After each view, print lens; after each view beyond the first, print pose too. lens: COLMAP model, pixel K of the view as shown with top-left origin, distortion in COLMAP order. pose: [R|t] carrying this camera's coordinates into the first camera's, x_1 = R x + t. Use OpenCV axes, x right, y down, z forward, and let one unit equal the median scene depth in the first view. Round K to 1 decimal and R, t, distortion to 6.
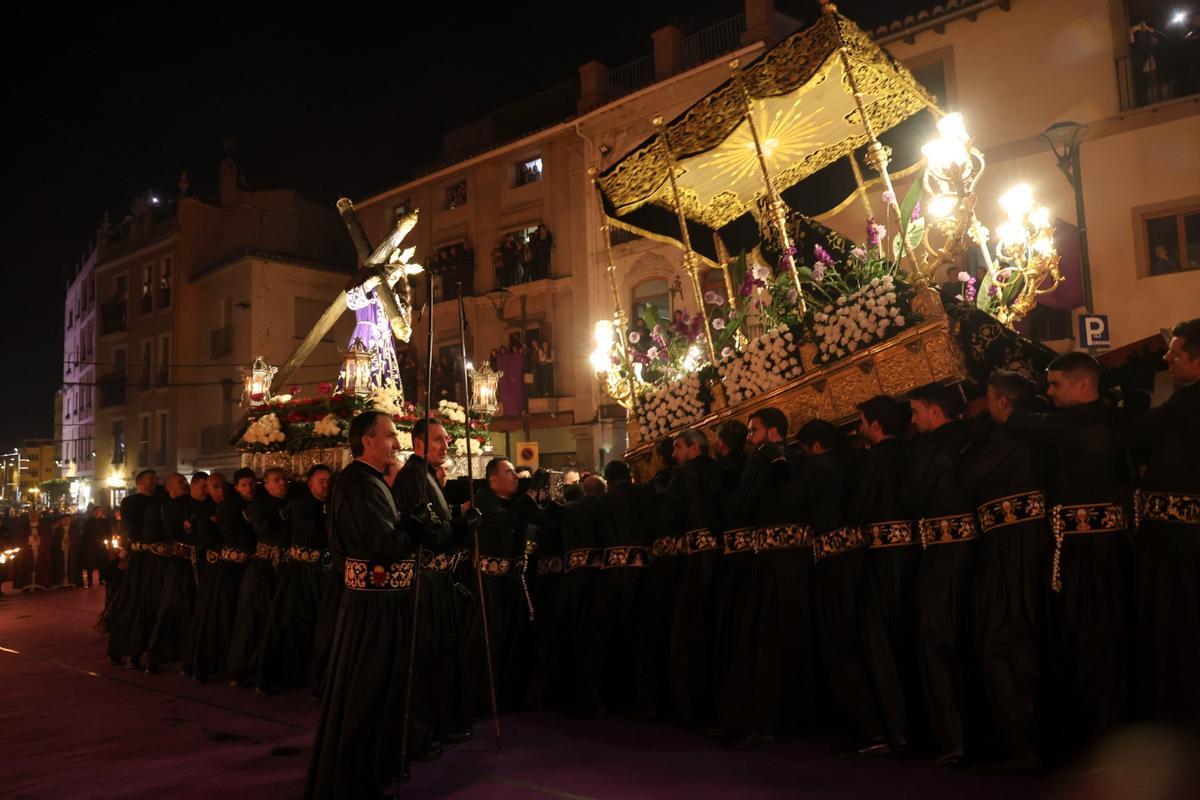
lens RADIAL K [[811.4, 0, 581.7], [0, 811.4, 413.6], [0, 0, 1]] dist [-0.091517, 0.044662]
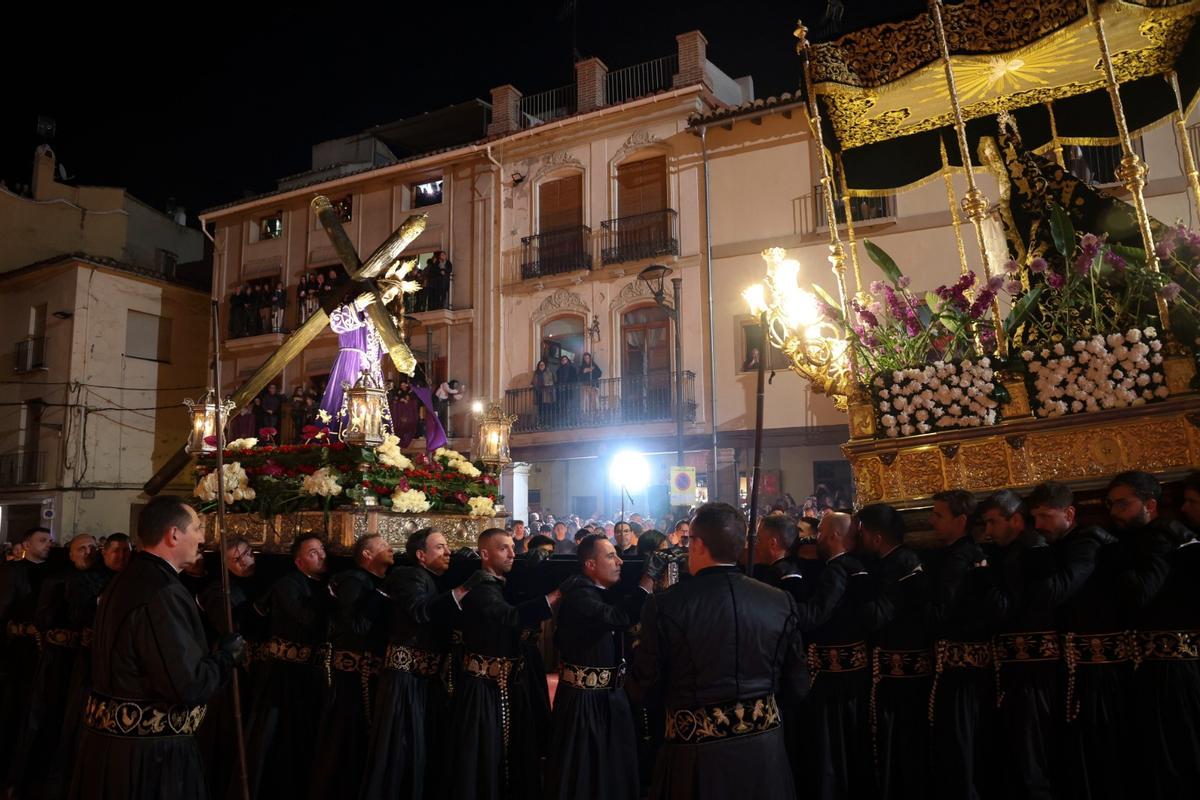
lens RADIAL K [[811.4, 0, 644.8], [0, 811.4, 443.7], [0, 0, 1]] dist [-0.091517, 0.044662]
pose [[0.966681, 0.033896, 0.253731, -0.183355], [-0.031055, 0.999402, -0.015197, -0.017151], [-0.254095, 0.006811, 0.967155, 0.160710]]
